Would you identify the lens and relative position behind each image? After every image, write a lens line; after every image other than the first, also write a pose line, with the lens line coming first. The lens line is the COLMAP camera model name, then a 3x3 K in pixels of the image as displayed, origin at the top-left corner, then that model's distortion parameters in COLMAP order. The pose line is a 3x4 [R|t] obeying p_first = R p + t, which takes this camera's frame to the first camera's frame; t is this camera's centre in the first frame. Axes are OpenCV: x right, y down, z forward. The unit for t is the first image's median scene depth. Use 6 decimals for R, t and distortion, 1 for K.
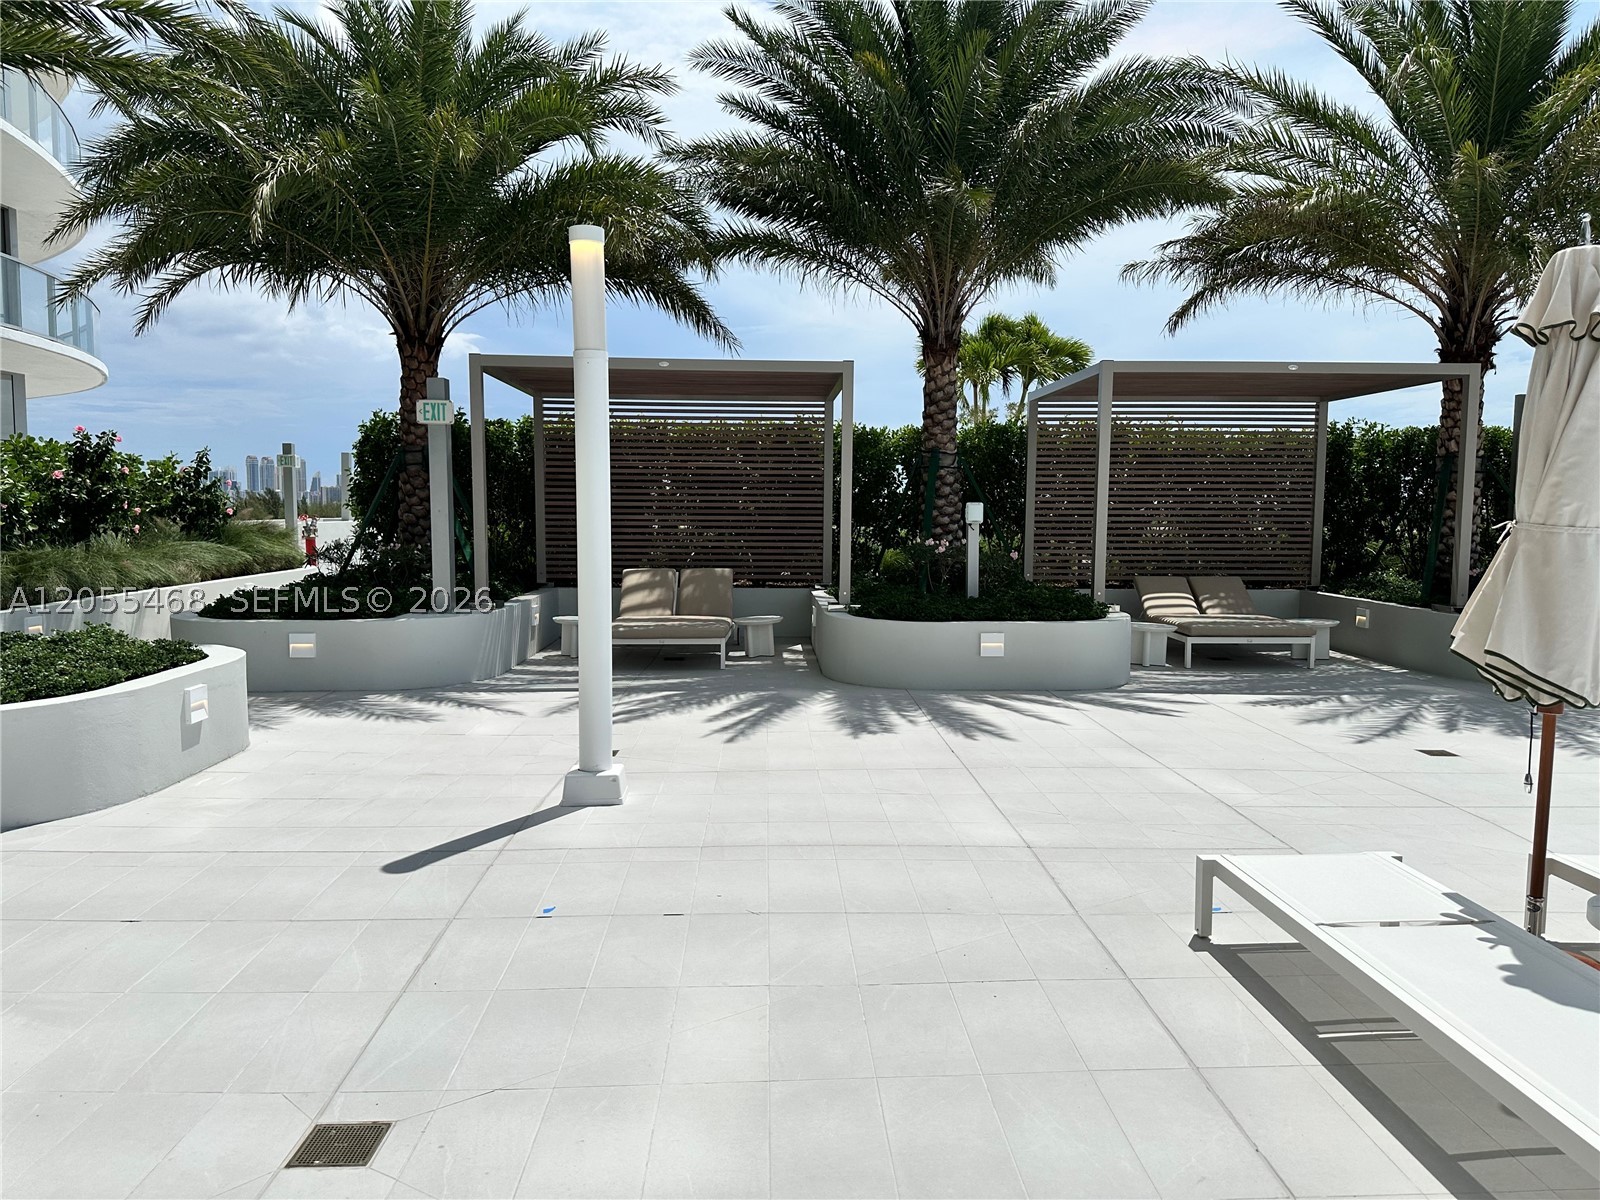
lens RADIAL K [[1138.0, 0, 798.7], [0, 1138.0, 606.1], [0, 0, 1]] dist [0.010831, 0.004833]
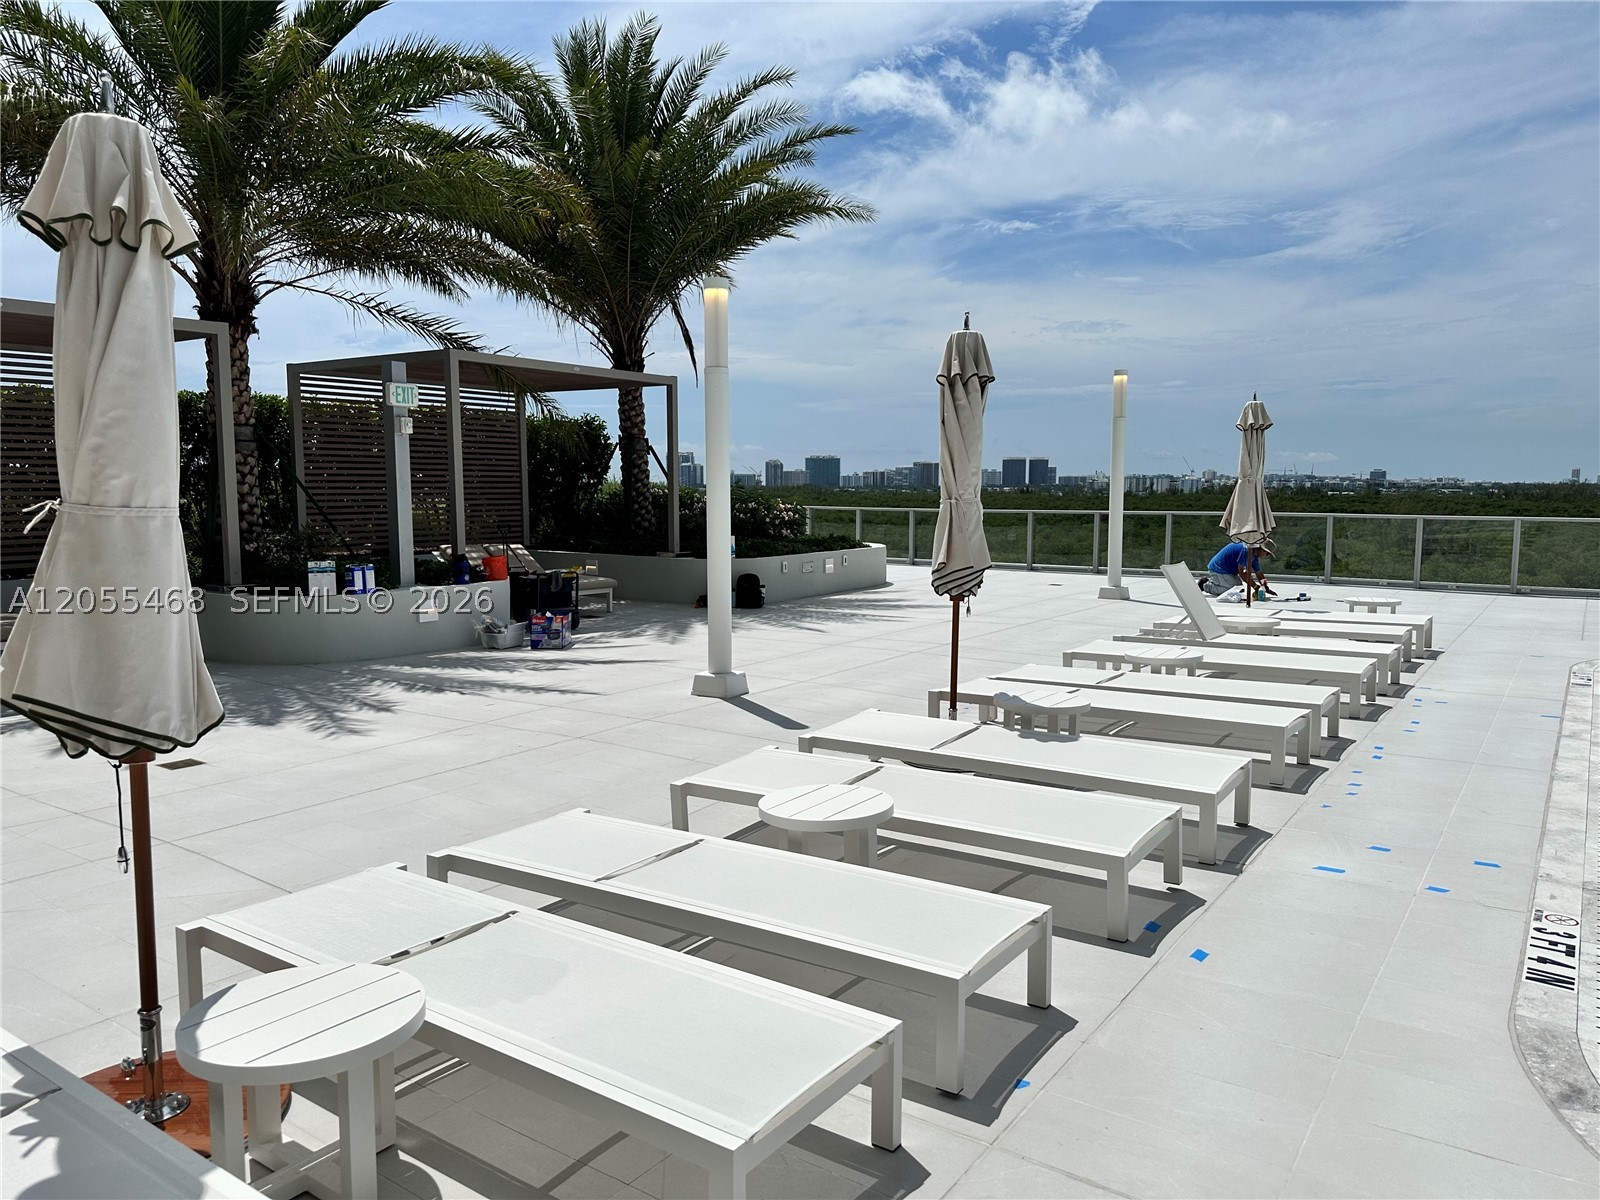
lens RADIAL K [[1138.0, 0, 795.8], [0, 1138.0, 604.3], [0, 0, 1]] dist [0.010831, 0.004833]
pose [[0.600443, -0.092844, 0.794259, 0.334455], [0.073226, 0.995448, 0.061004, -0.020358], [-0.796308, 0.021531, 0.604509, 0.218477]]
